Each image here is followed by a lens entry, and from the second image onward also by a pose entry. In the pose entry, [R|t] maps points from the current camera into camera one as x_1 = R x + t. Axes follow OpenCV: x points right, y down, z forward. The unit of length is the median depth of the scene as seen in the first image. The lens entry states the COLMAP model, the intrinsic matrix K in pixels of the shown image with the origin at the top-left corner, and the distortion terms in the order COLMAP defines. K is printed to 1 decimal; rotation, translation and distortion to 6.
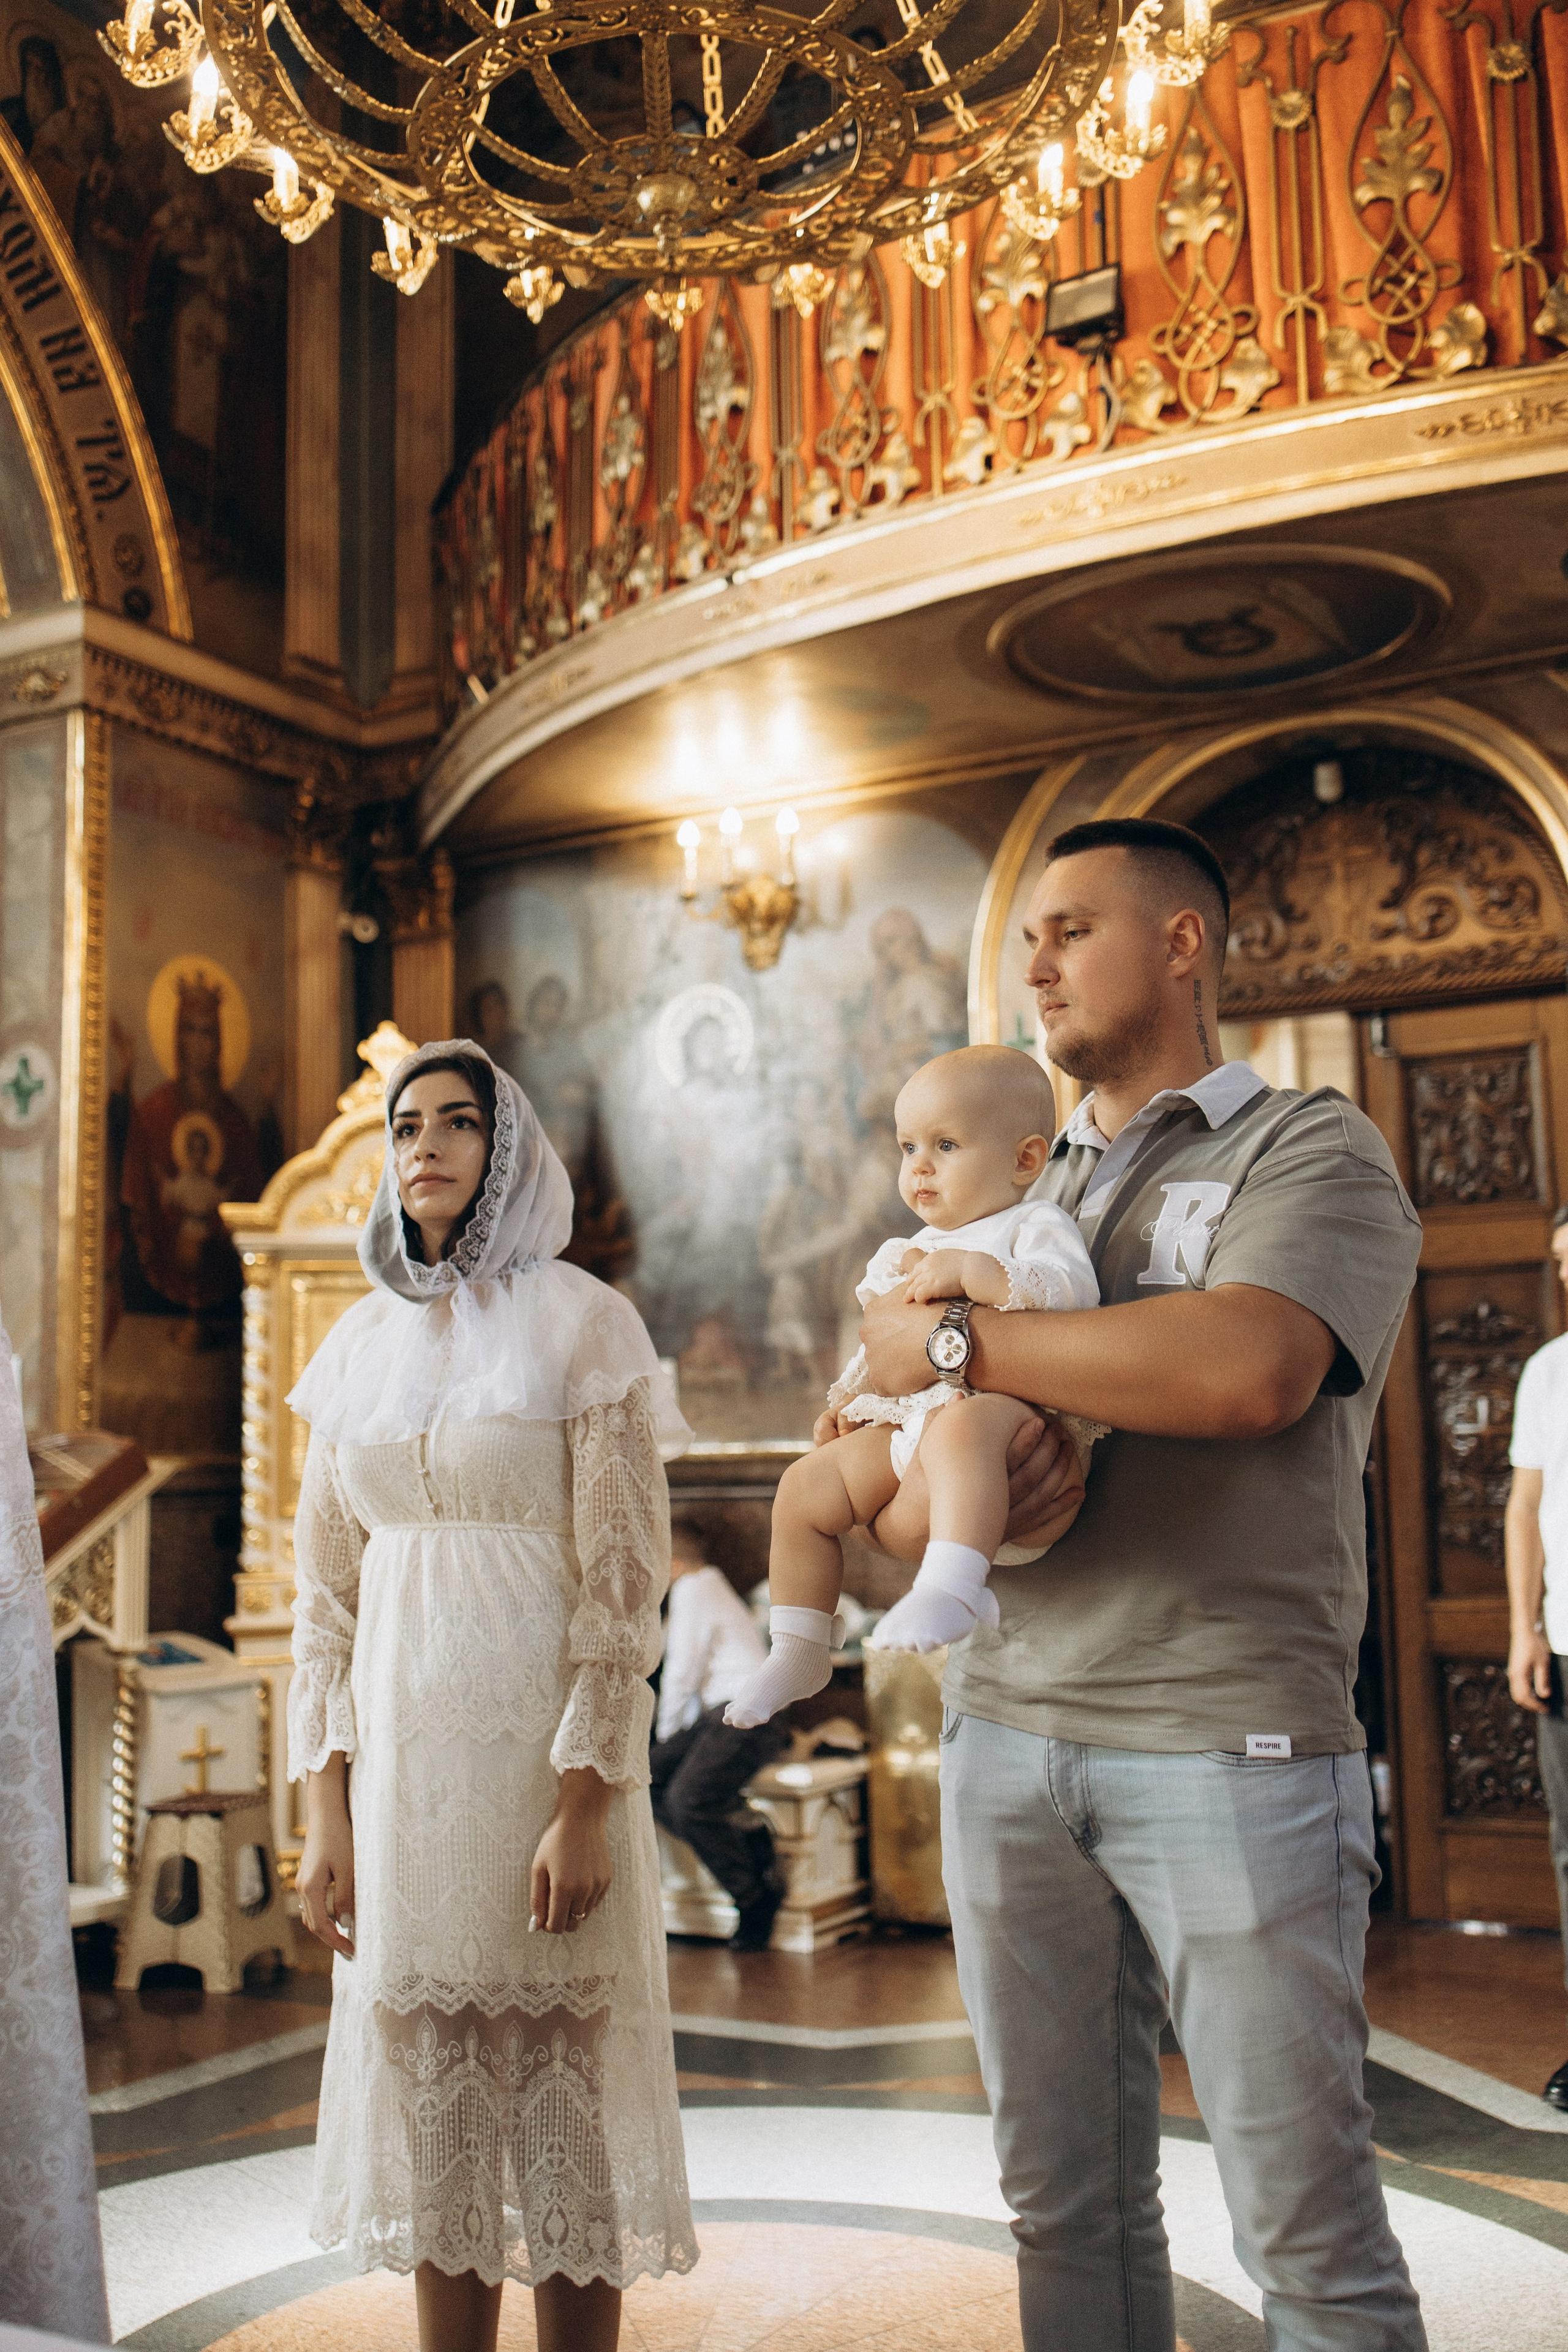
lens RADIAL K [[2178.5, 0, 780.9], [0, 2178.5, 1168.6], [0, 0, 1]] dist [0.011796, -0.001353]
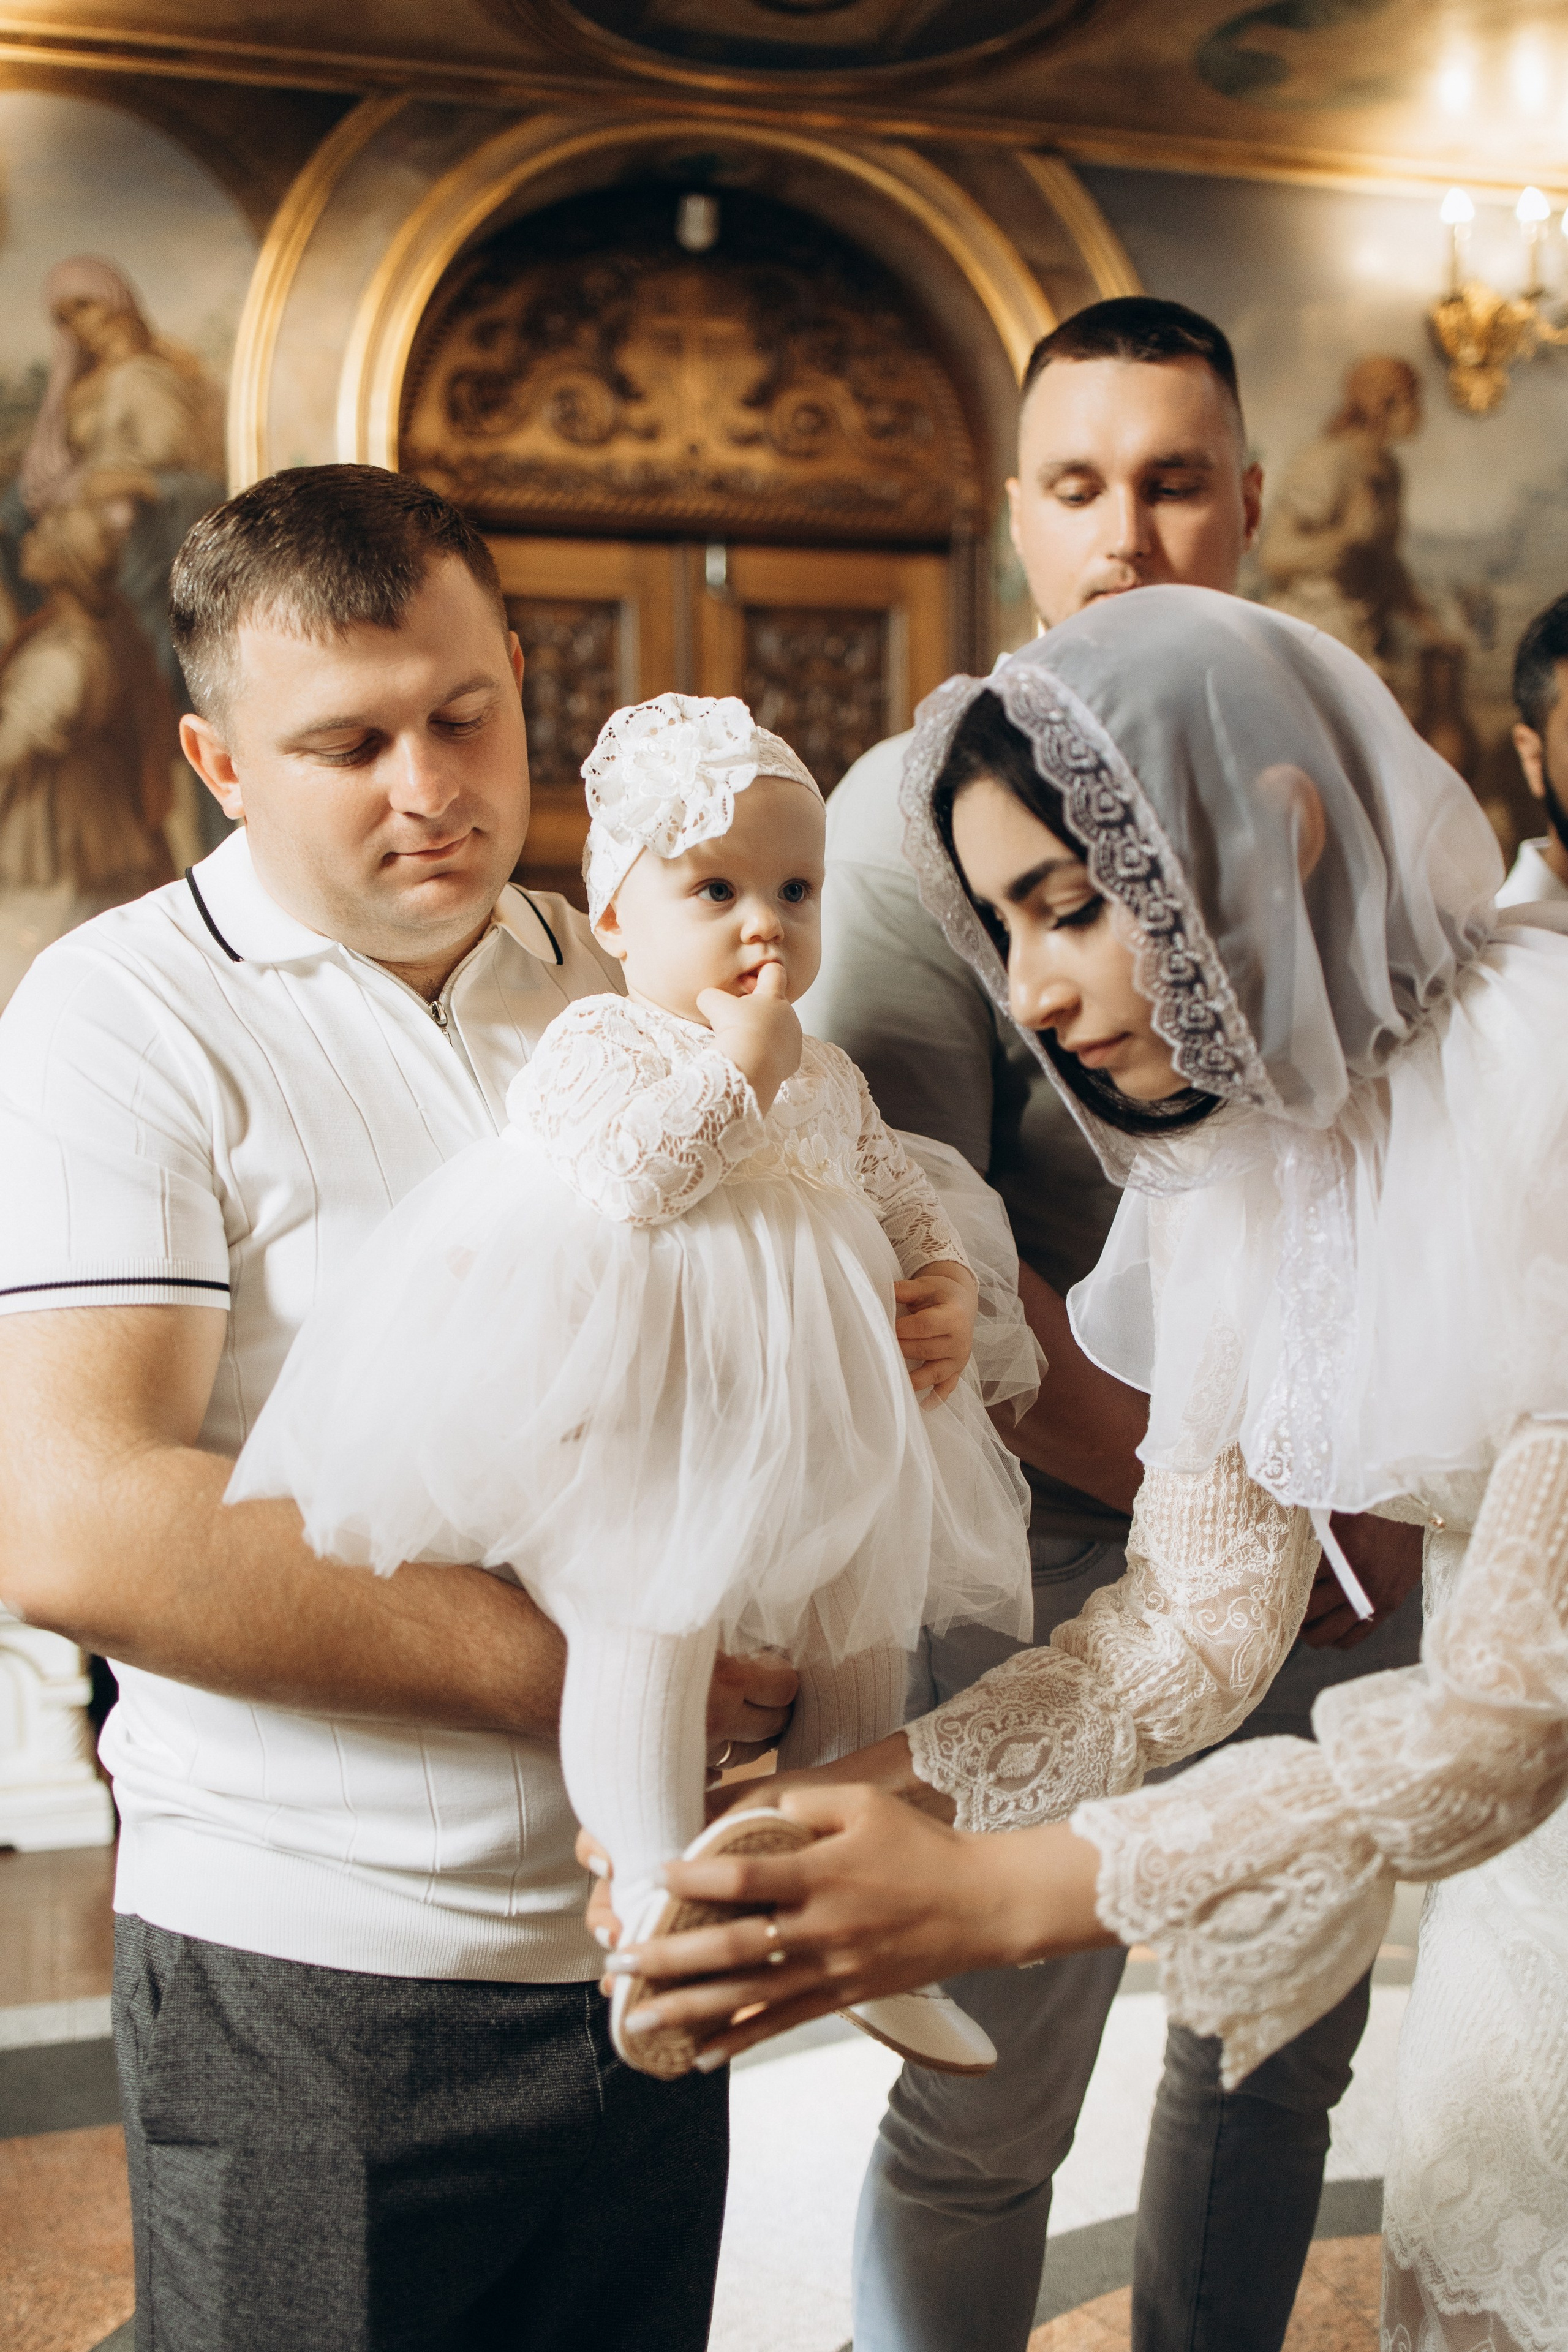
lens RADIAL K [[2435.9, 0, 748.3], [0, 2435.9, 1129.3], [0, 0, 1]] dist [-0.008402, 0.033004]
pose [[0.709677, -0.007637, 0.704486, -0.317083], [-0.088625, 0.991030, 0.100021, 0.046821], [-0.698931, -0.133418, 0.702634, 0.327094]]
